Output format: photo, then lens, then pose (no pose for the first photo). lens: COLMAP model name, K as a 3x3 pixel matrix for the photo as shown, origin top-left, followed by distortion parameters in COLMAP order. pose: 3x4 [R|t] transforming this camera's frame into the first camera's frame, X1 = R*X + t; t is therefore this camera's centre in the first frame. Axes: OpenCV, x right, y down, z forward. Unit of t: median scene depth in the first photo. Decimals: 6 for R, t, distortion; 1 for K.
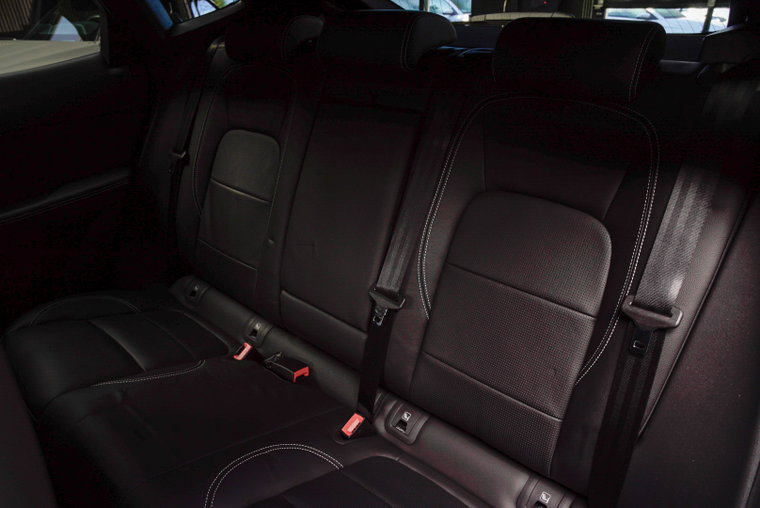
lens RADIAL K [[530.1, 0, 380.0], [0, 530.1, 254.0], [0, 0, 1]] dist [-0.109850, 0.067491]
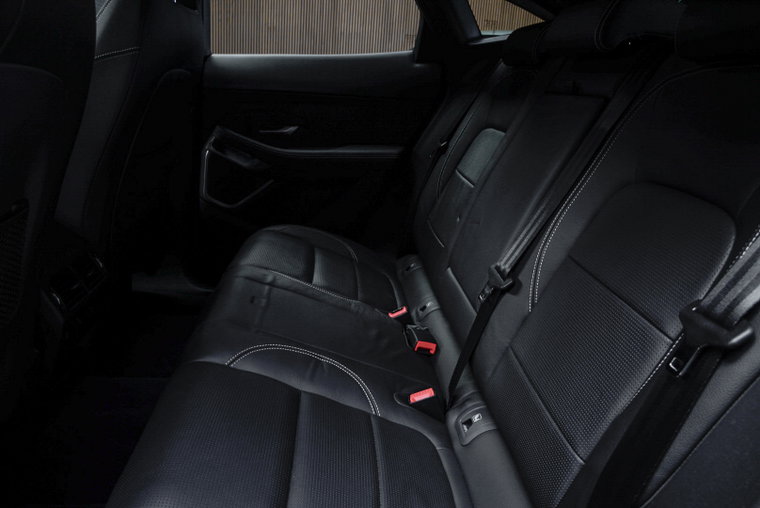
lens RADIAL K [[530.1, 0, 380.0], [0, 530.1, 254.0], [0, 0, 1]] dist [-0.109850, 0.067491]
pose [[0.725880, 0.292171, -0.622684, 0.347885], [-0.390291, 0.920402, -0.023109, 0.122723], [0.566367, 0.259802, 0.782132, 0.132084]]
